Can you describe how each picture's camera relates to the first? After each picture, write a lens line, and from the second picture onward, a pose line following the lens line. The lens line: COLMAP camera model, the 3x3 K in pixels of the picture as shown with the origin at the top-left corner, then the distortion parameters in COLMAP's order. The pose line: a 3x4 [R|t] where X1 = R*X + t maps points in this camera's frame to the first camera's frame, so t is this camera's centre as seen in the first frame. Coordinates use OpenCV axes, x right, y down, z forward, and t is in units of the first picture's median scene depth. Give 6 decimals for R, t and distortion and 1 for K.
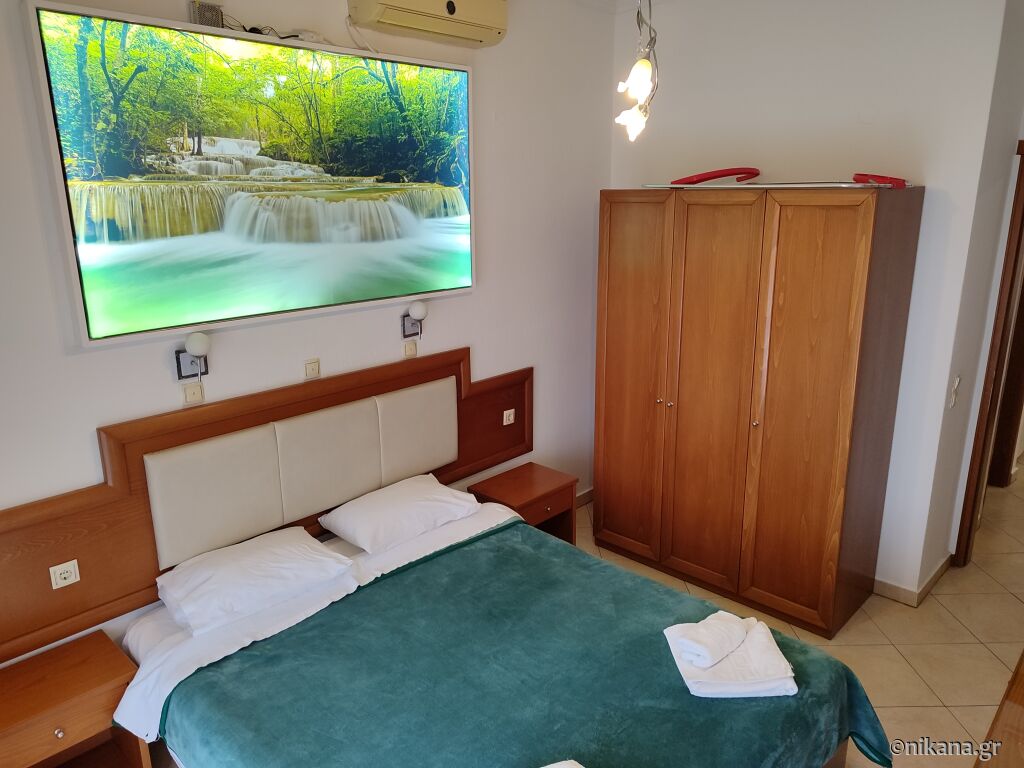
lens RADIAL K [[738.1, 0, 512.0], [0, 738.1, 384.0], [0, 0, 1]] dist [0.011069, 0.001153]
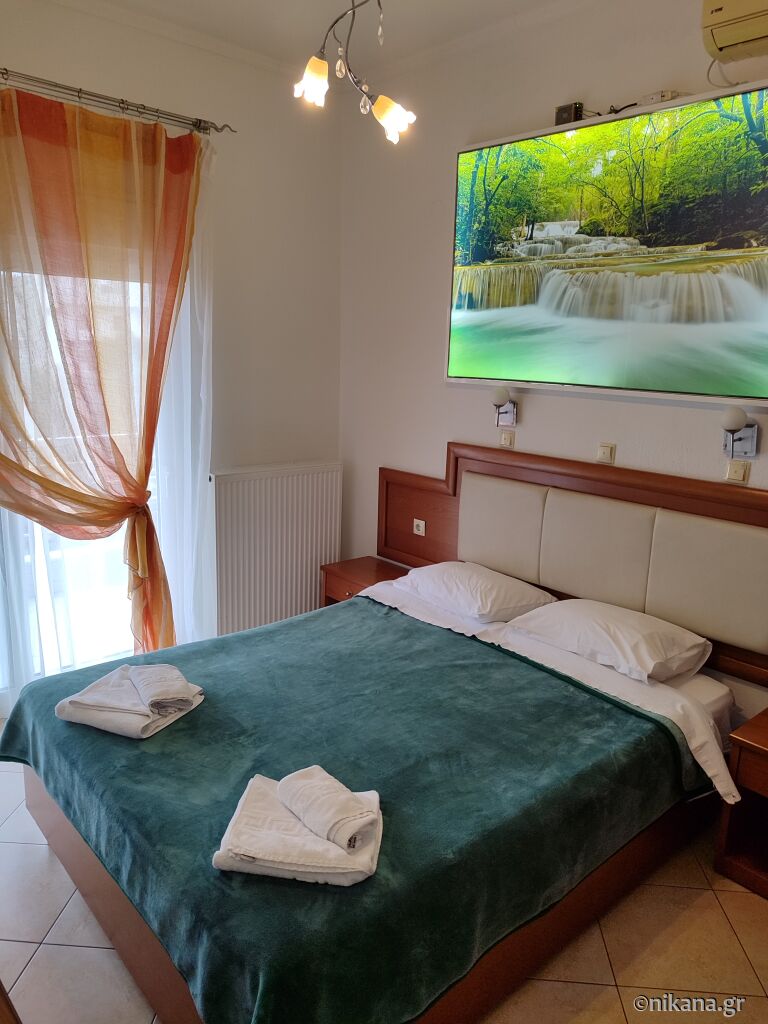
lens RADIAL K [[738.1, 0, 388.4], [0, 738.1, 512.9], [0, 0, 1]] dist [0.011069, 0.001153]
pose [[-0.080034, 0.229334, -0.970052, 0.802067], [-0.287244, 0.926585, 0.242757, -0.113383], [0.954508, 0.298070, -0.008284, 0.851740]]
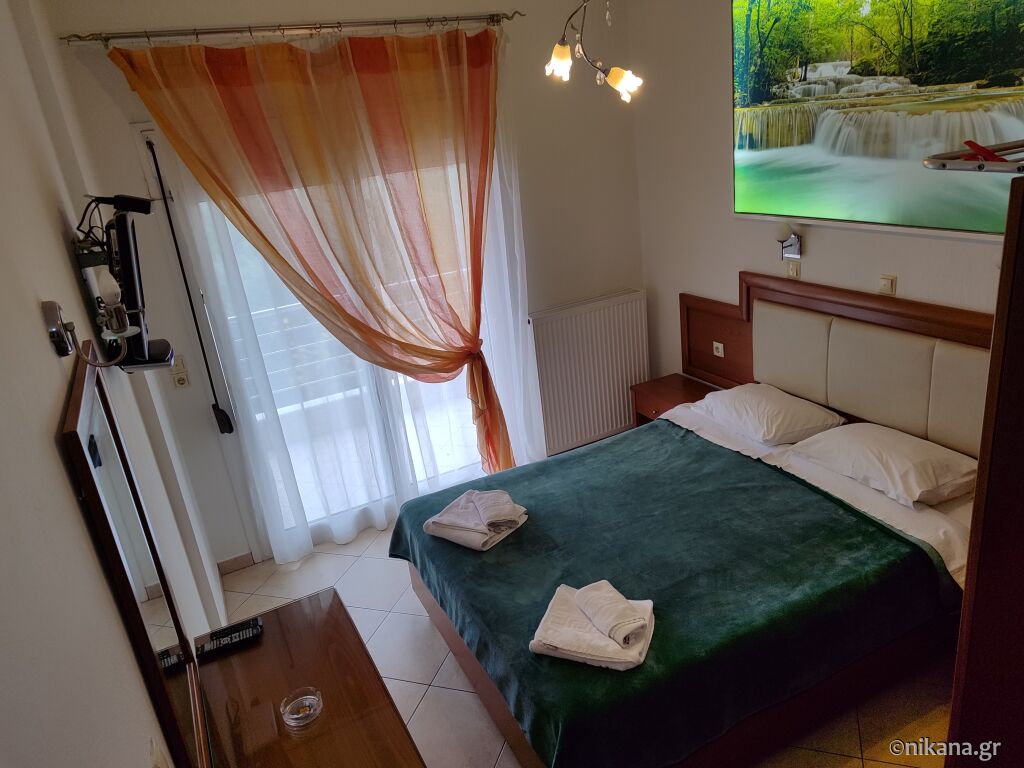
lens RADIAL K [[734.4, 0, 512.0], [0, 734.4, 384.0], [0, 0, 1]] dist [0.029923, -0.023834]
pose [[-0.340821, 0.370537, -0.864027, 0.930824], [-0.125682, 0.892845, 0.432472, -0.305145], [0.931689, 0.255988, -0.257730, 0.917699]]
